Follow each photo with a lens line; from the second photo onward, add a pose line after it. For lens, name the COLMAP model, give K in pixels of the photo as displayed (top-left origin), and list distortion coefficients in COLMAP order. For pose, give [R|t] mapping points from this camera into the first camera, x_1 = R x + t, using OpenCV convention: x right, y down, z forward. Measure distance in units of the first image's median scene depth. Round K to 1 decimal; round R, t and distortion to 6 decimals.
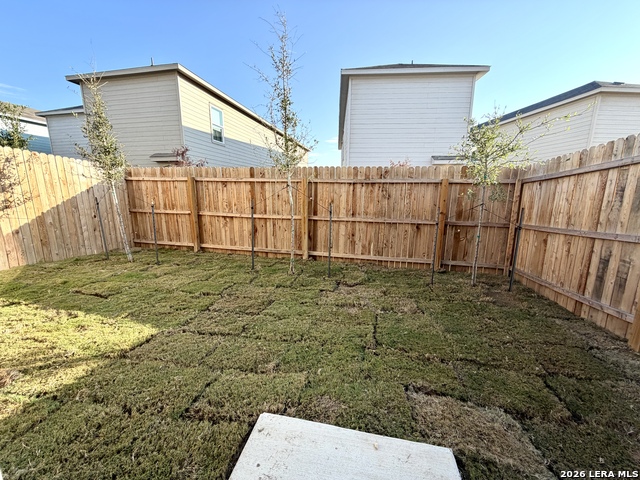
lens RADIAL K [[256.5, 0, 320.8], [0, 256.5, 242.4], [0, 0, 1]] dist [0.000233, -0.000109]
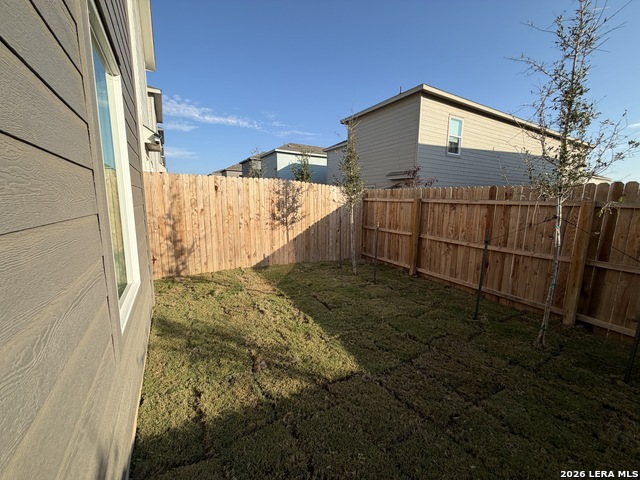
lens RADIAL K [[256.5, 0, 319.6], [0, 256.5, 239.3], [0, 0, 1]] dist [0.000233, -0.000109]
pose [[0.679046, 0.112435, -0.725434, -0.049494], [-0.144604, 0.989326, 0.017979, -0.081573], [0.719713, 0.092692, 0.688057, 0.106411]]
